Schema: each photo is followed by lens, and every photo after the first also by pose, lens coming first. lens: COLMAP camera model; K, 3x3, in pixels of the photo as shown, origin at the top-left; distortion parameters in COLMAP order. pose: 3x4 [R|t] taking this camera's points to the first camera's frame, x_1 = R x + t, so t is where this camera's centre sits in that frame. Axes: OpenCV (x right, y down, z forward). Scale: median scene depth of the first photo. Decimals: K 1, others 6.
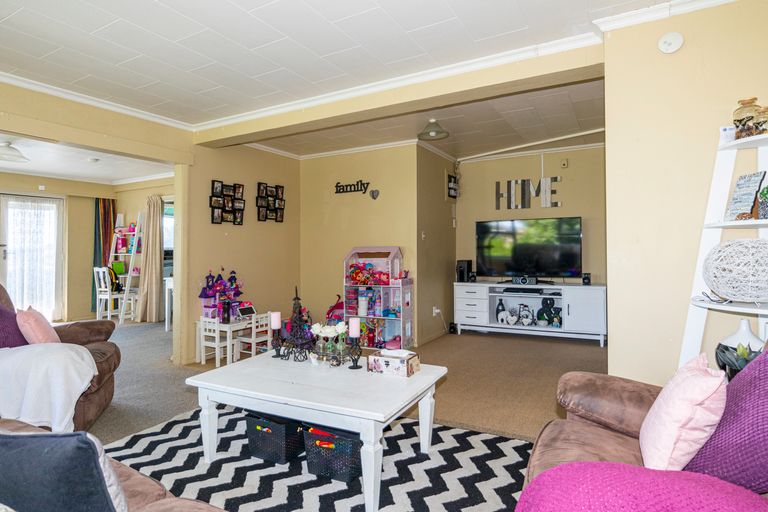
lens RADIAL K [[422.3, 0, 382.1], [0, 422.3, 251.5], [0, 0, 1]] dist [0.009087, 0.000923]
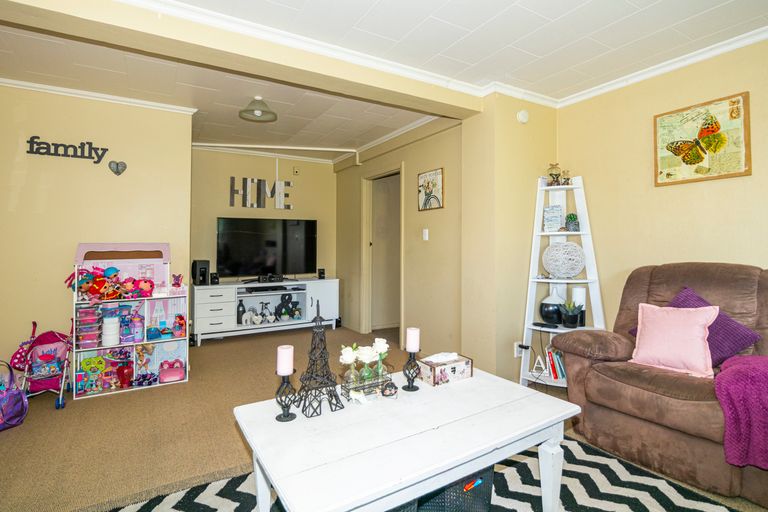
lens RADIAL K [[386.5, 0, 383.7], [0, 386.5, 251.0], [0, 0, 1]] dist [-0.017453, 0.001638]
pose [[0.505917, -0.000556, 0.862582, -0.327836], [0.001935, 0.999998, -0.000491, 0.002893], [-0.862580, 0.001917, 0.505917, 0.294025]]
